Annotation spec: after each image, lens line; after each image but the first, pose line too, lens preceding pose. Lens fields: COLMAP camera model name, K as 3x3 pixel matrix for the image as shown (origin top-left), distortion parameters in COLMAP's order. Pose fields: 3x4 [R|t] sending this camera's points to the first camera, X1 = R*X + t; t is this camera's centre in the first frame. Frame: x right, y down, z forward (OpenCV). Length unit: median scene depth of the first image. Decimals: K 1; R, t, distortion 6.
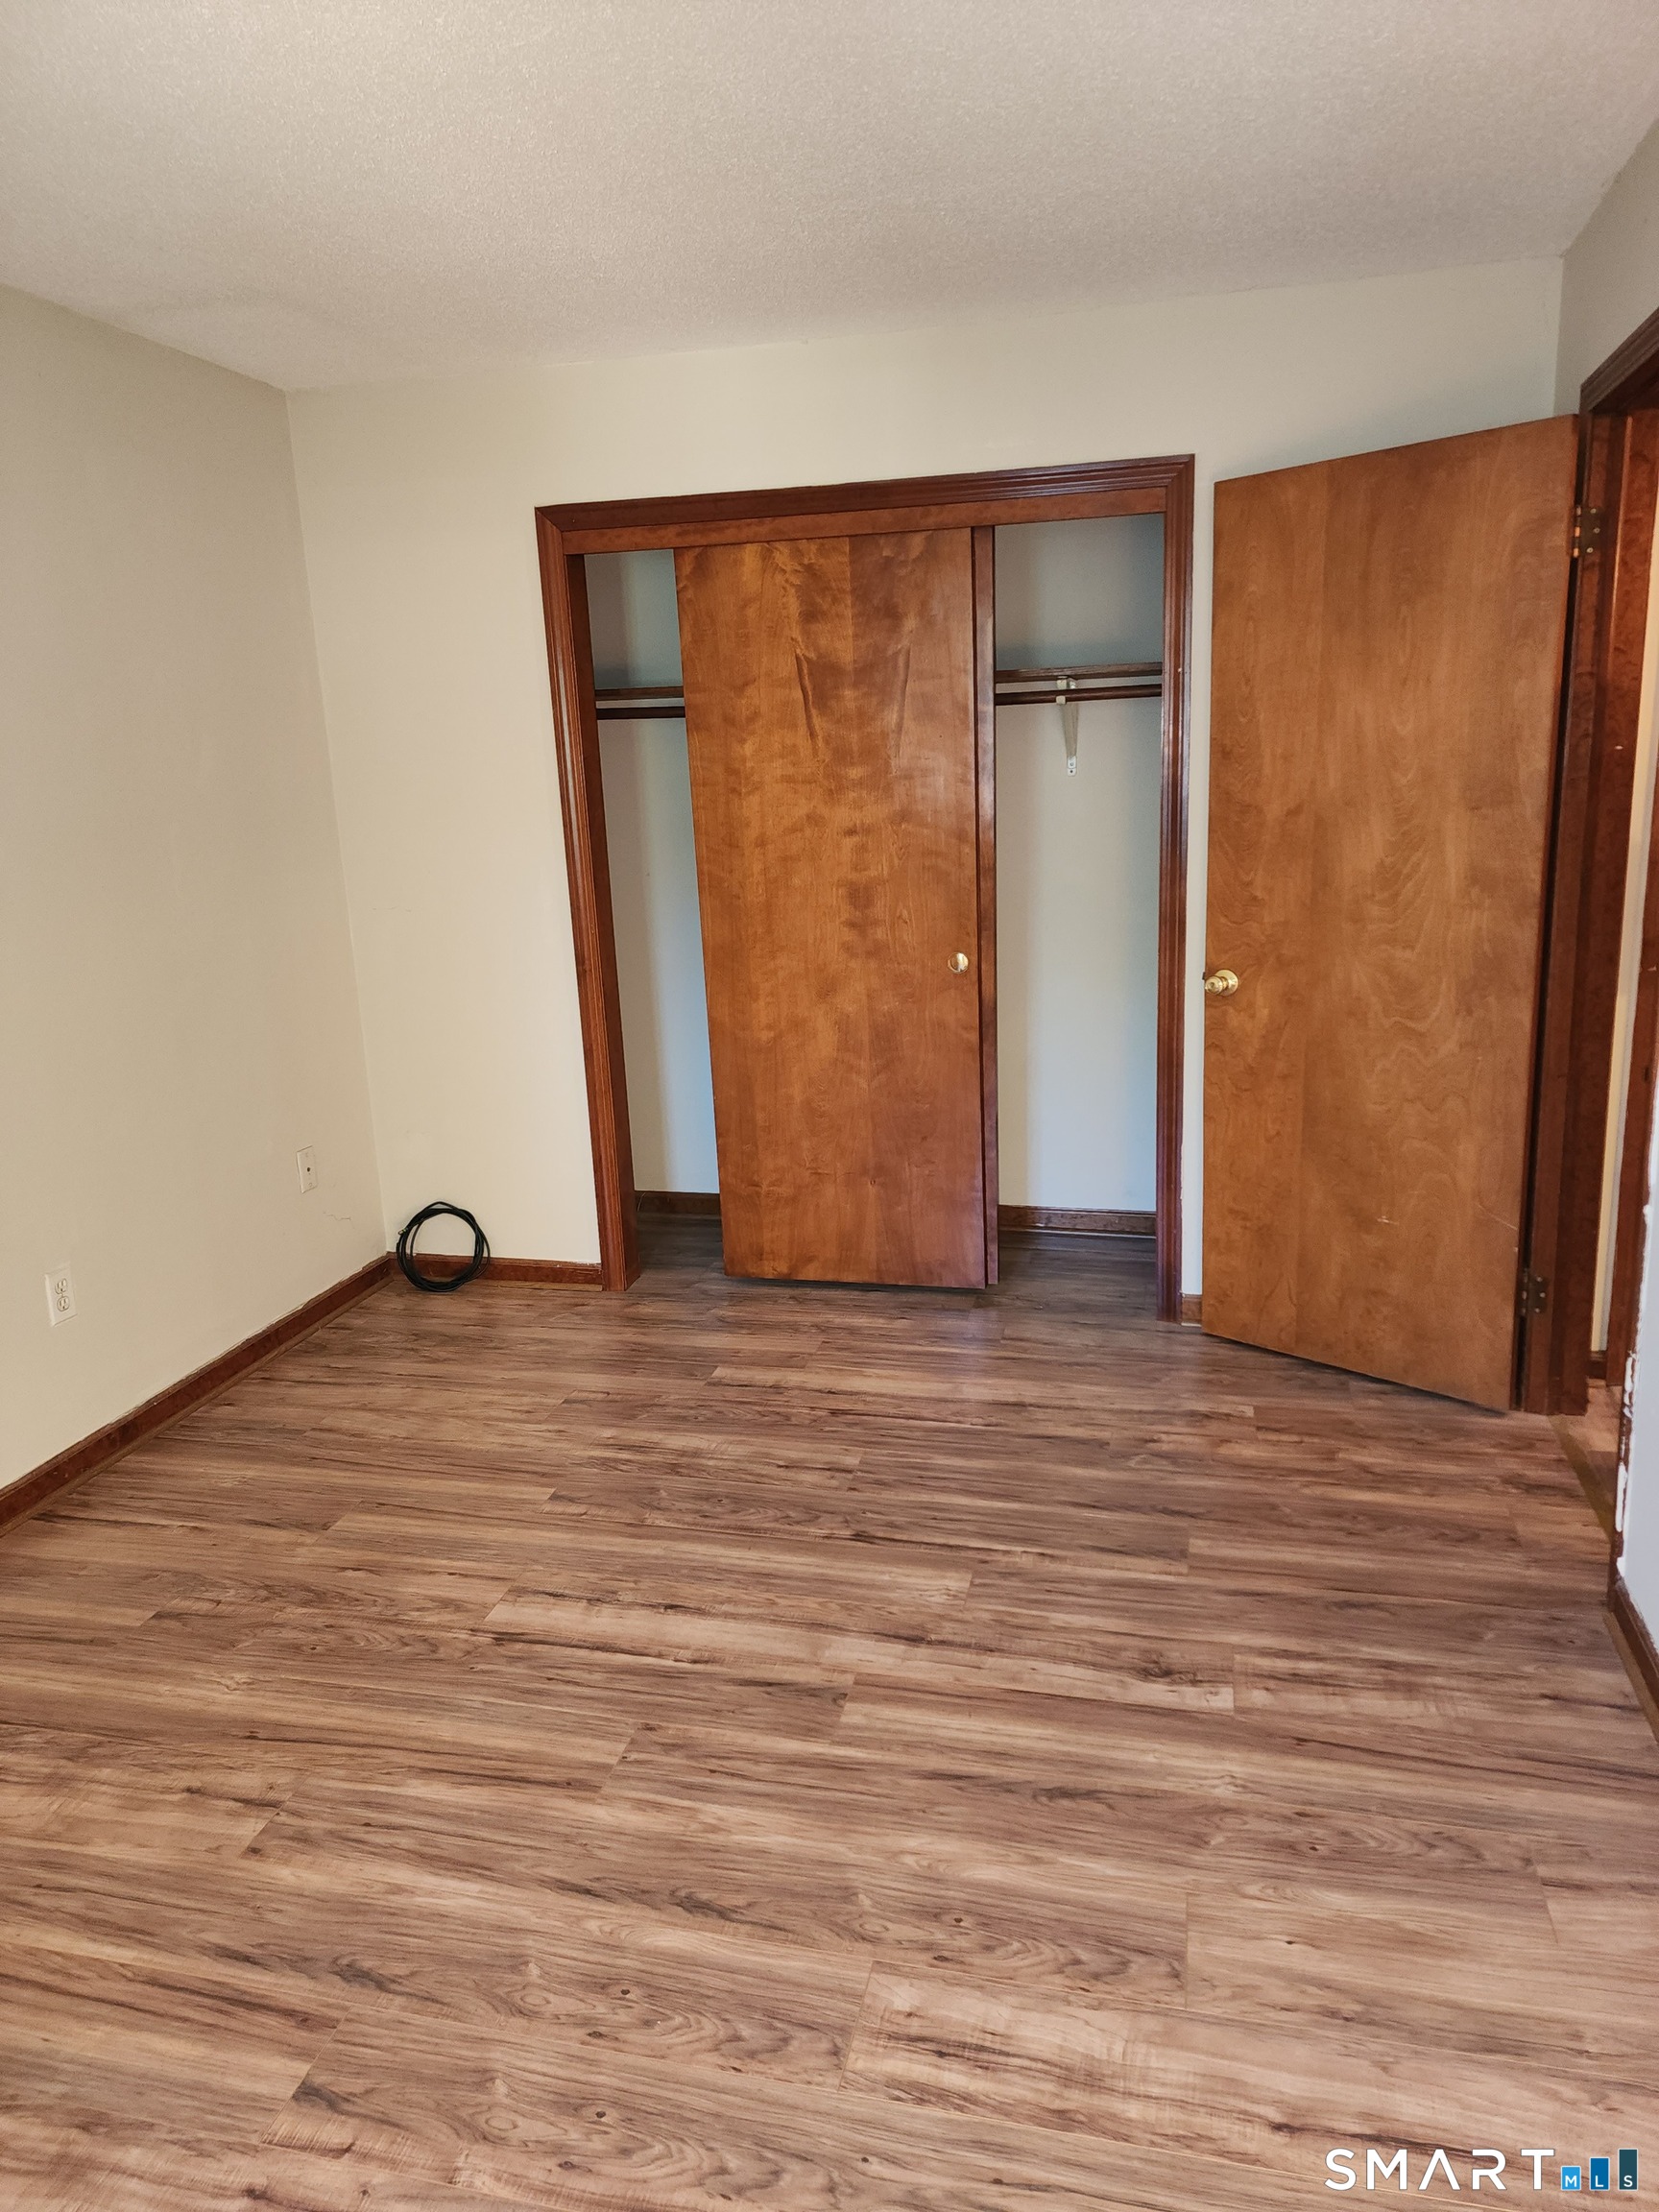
lens RADIAL K [[1470.8, 0, 831.0], [0, 1470.8, 1105.3], [0, 0, 1]] dist [-0.006824, -0.004710]
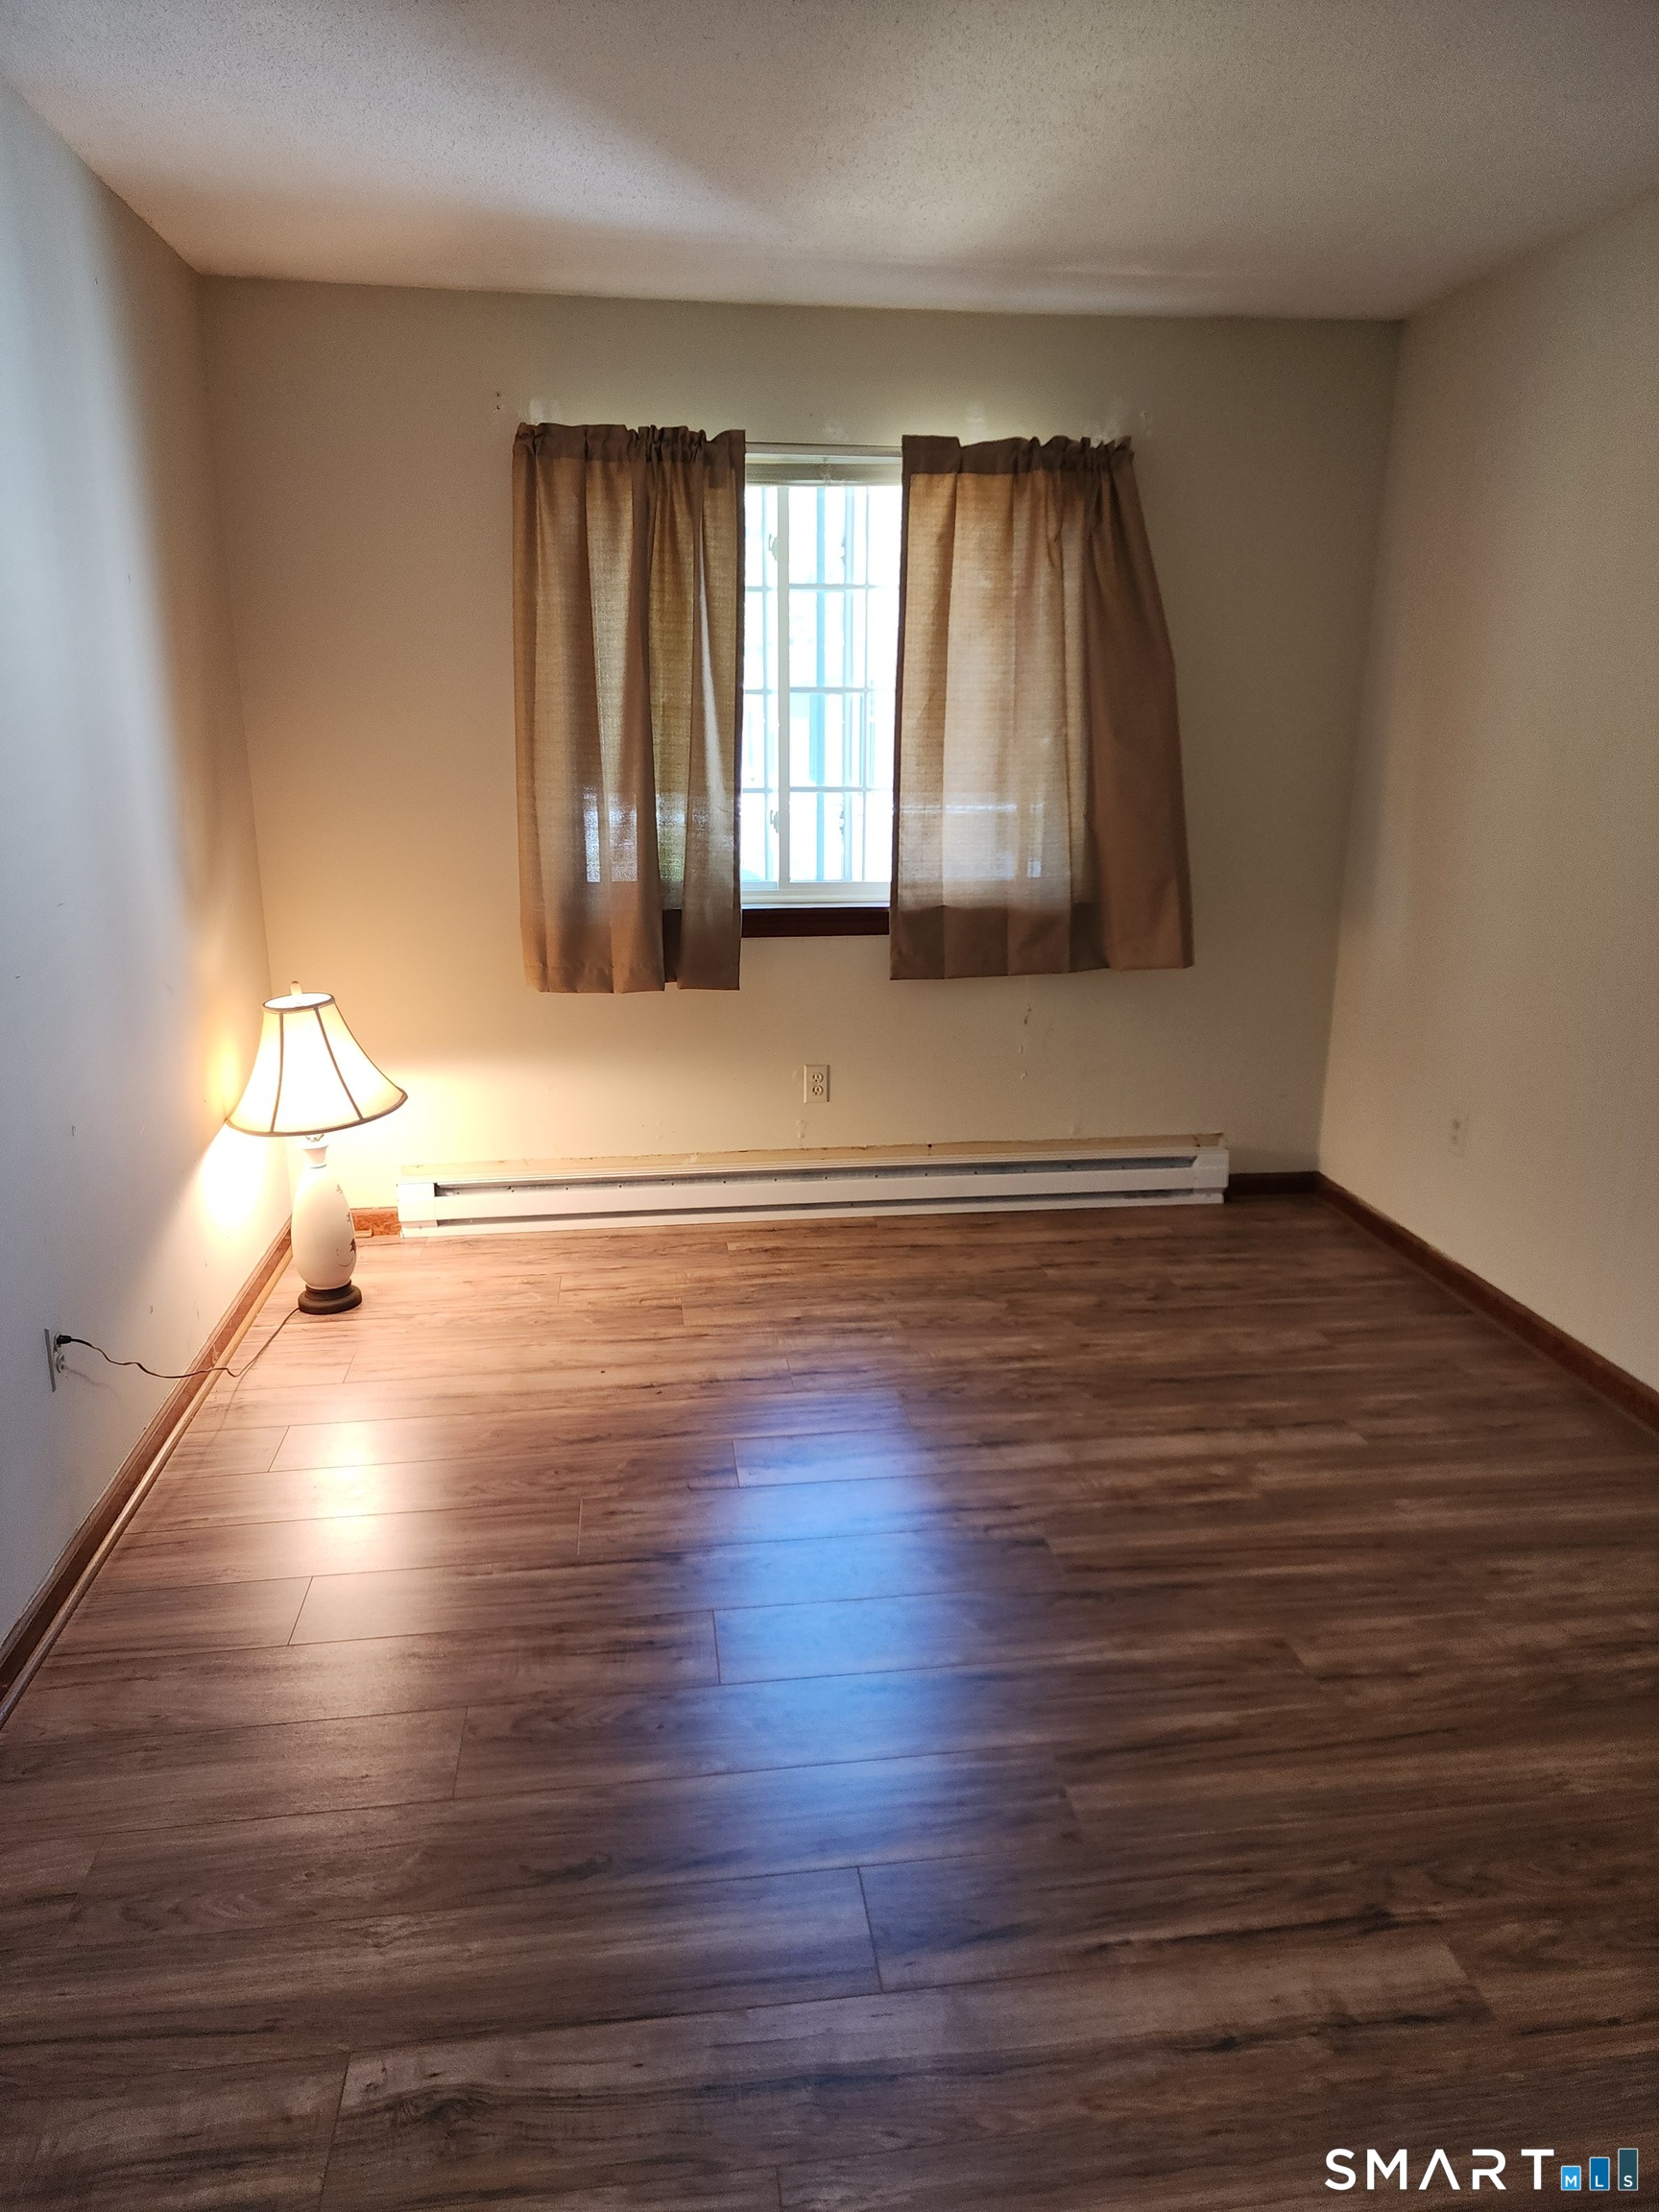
lens RADIAL K [[1470.8, 0, 819.1], [0, 1470.8, 1105.7], [0, 0, 1]] dist [-0.006824, -0.004710]
pose [[-0.933682, 0.123451, -0.336151, 0.240562], [-0.049009, 0.885816, 0.461441, -0.327621], [0.354733, 0.447314, -0.821021, 1.435587]]
